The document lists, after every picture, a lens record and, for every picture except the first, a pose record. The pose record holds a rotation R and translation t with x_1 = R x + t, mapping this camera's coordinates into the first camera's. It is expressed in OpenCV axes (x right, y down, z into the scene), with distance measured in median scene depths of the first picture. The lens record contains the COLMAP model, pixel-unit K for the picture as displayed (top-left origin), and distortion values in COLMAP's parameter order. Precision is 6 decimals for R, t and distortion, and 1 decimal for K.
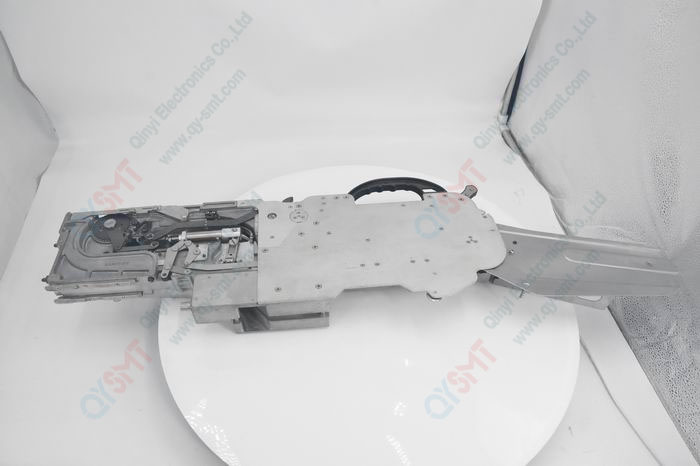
lens RADIAL K [[489.1, 0, 350.0], [0, 489.1, 233.0], [0, 0, 1]] dist [-0.159604, 0.097886]
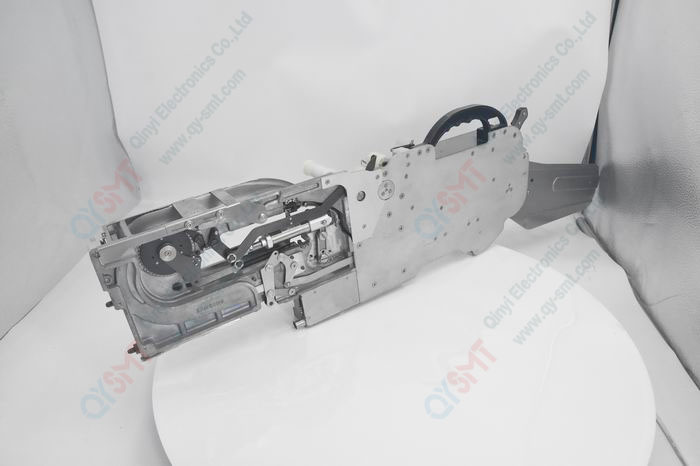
lens RADIAL K [[489.1, 0, 350.0], [0, 489.1, 233.0], [0, 0, 1]] dist [-0.159604, 0.097886]
pose [[0.854397, -0.211997, 0.474407, -0.610396], [-0.353518, 0.431974, 0.829713, -0.727047], [-0.380828, -0.876616, 0.294132, 0.711643]]
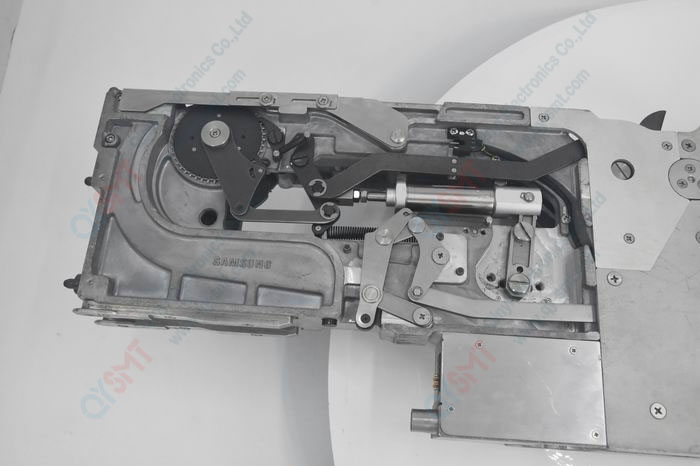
lens RADIAL K [[601.4, 0, 350.0], [0, 601.4, 233.0], [0, 0, 1]] dist [-0.022980, 0.000137]
pose [[0.981459, 0.158464, -0.107831, -0.323946], [-0.102419, 0.909105, 0.403781, -0.164913], [0.162015, -0.385251, 0.908478, 0.510936]]
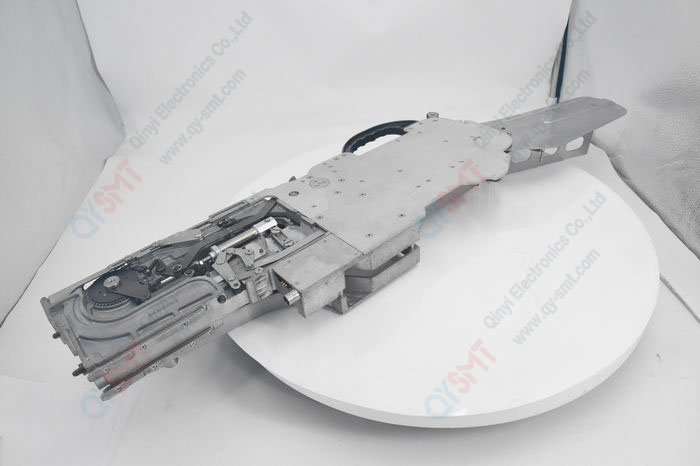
lens RADIAL K [[489.1, 0, 350.0], [0, 489.1, 233.0], [0, 0, 1]] dist [-0.159604, 0.097886]
pose [[0.820039, -0.404803, 0.404562, -0.471428], [0.470189, 0.879542, -0.072998, 0.142212], [-0.326279, 0.250082, 0.911593, 0.184426]]
